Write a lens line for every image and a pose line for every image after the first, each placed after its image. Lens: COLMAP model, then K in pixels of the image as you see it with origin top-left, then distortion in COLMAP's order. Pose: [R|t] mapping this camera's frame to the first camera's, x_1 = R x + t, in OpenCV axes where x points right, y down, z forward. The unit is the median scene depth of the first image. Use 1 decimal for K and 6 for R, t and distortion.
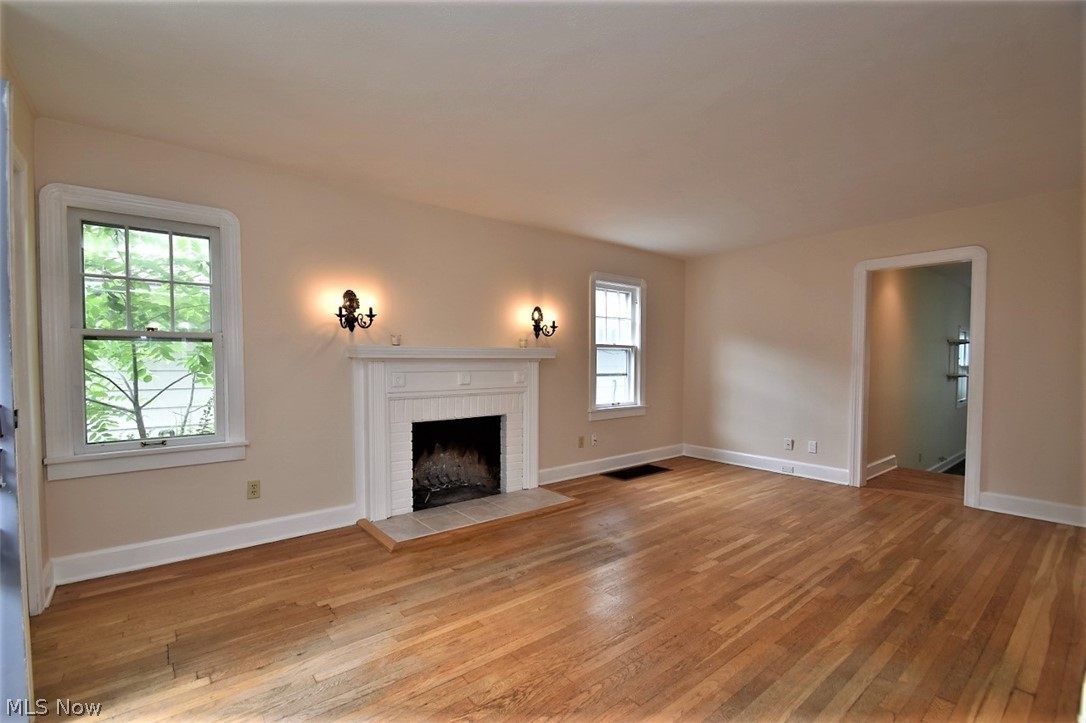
lens RADIAL K [[472.3, 0, 528.8], [0, 472.3, 374.9], [0, 0, 1]] dist [0.002766, -0.011090]
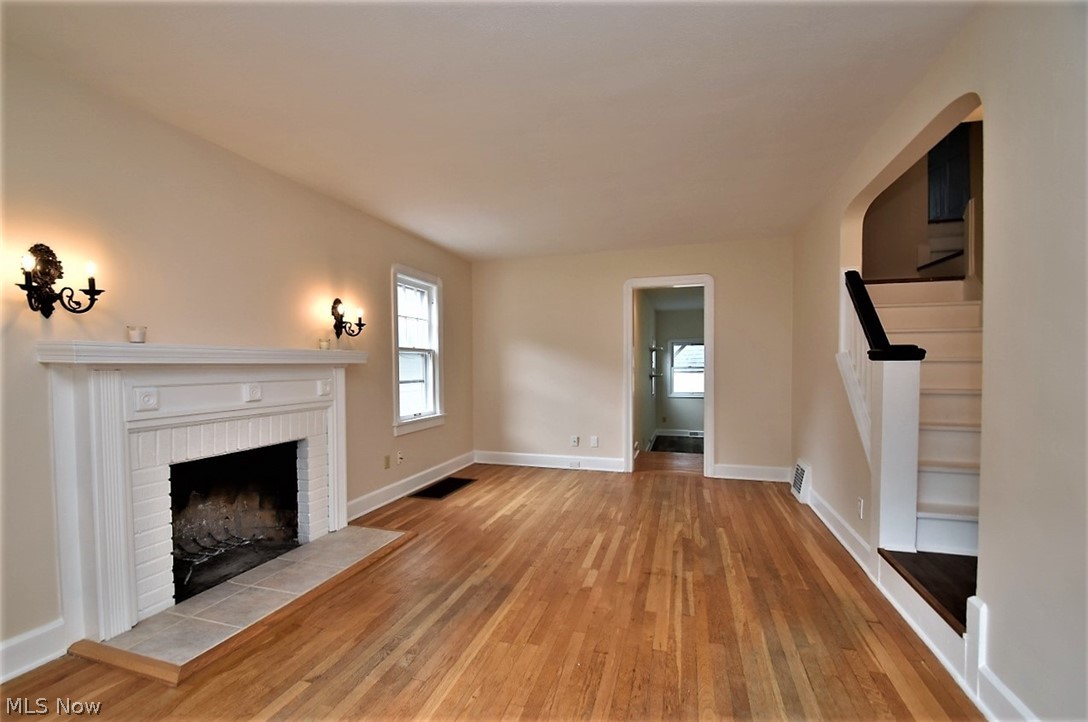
lens RADIAL K [[473.1, 0, 529.8], [0, 473.1, 374.4], [0, 0, 1]] dist [0.002766, -0.011090]
pose [[0.831555, -0.017885, 0.555154, -0.175986], [0.025187, 0.999668, -0.005522, -0.004902], [-0.554871, 0.018575, 0.831729, 0.180547]]
